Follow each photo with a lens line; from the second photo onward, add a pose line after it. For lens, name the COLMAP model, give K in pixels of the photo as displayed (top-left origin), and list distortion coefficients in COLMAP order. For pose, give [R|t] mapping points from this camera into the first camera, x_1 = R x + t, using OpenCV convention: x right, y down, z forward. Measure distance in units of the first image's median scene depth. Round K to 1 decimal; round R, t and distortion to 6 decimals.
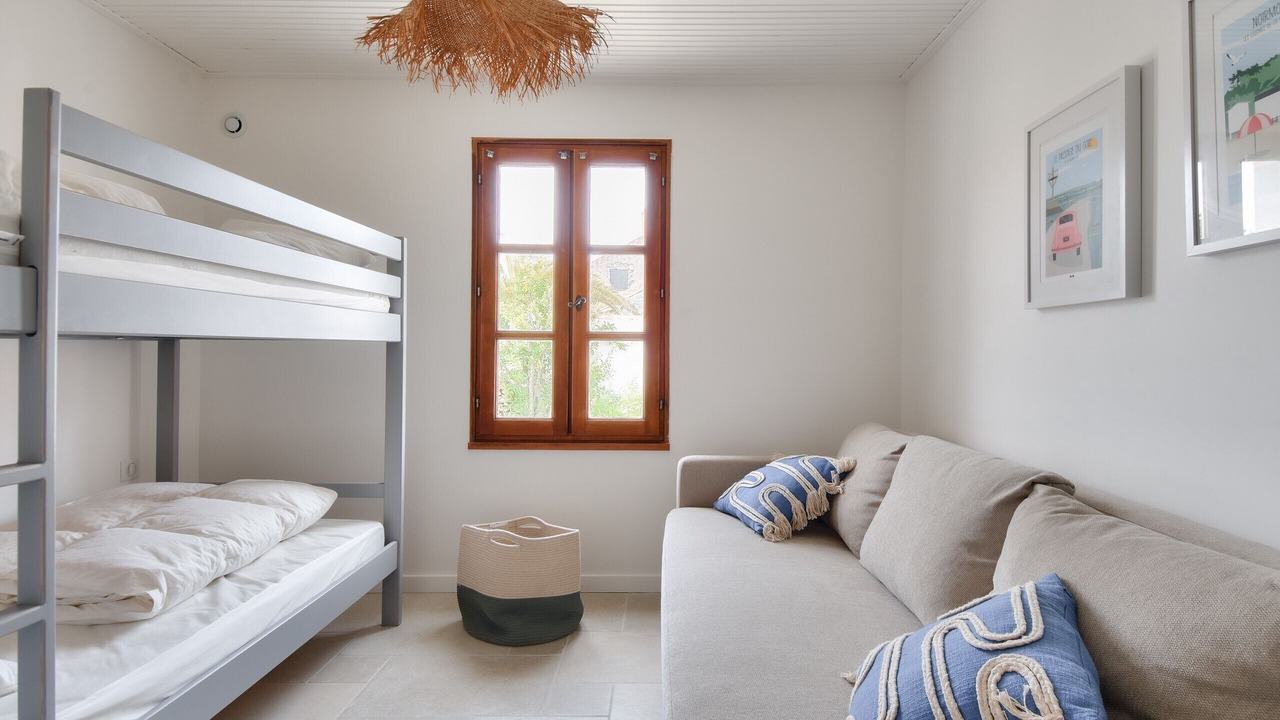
lens RADIAL K [[684.0, 0, 676.2], [0, 684.0, 341.6], [0, 0, 1]] dist [0.045491, -0.037744]
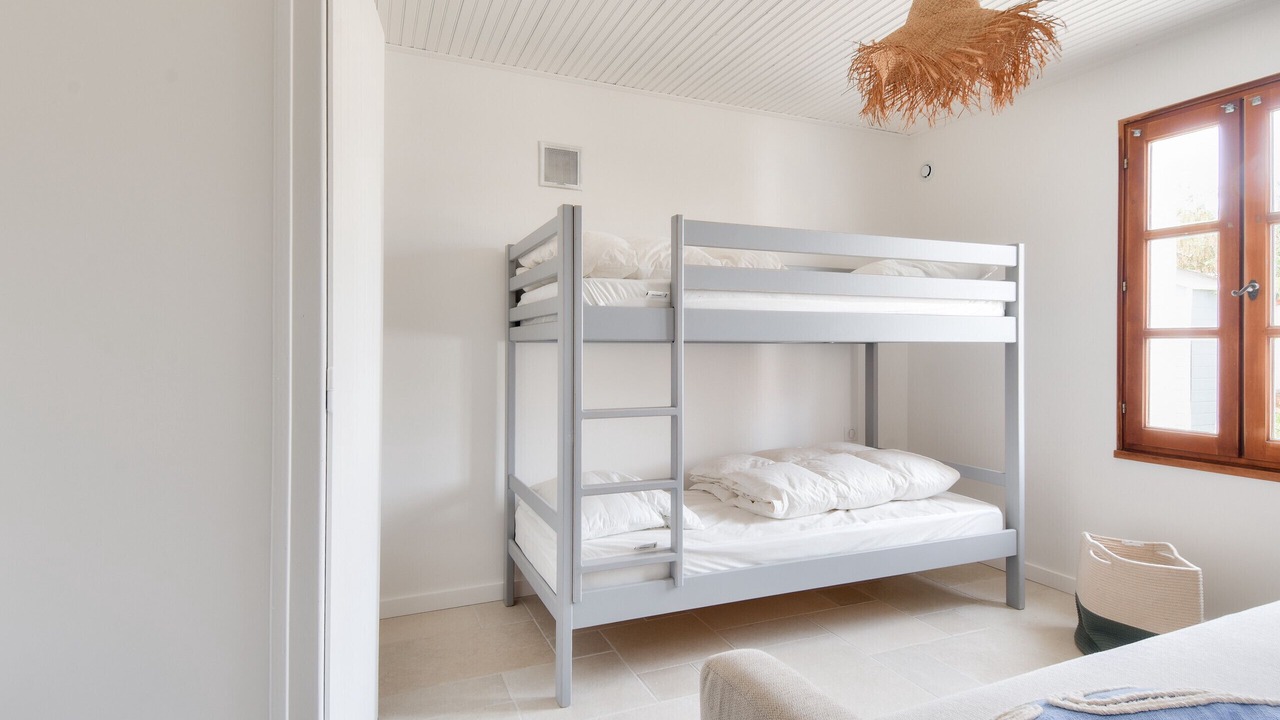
lens RADIAL K [[684.0, 0, 676.2], [0, 684.0, 341.6], [0, 0, 1]] dist [0.045491, -0.037744]
pose [[0.406265, -0.012538, -0.913669, 0.357913], [0.009900, 0.999908, -0.009320, 0.003517], [0.913702, -0.005259, 0.406351, 0.088747]]
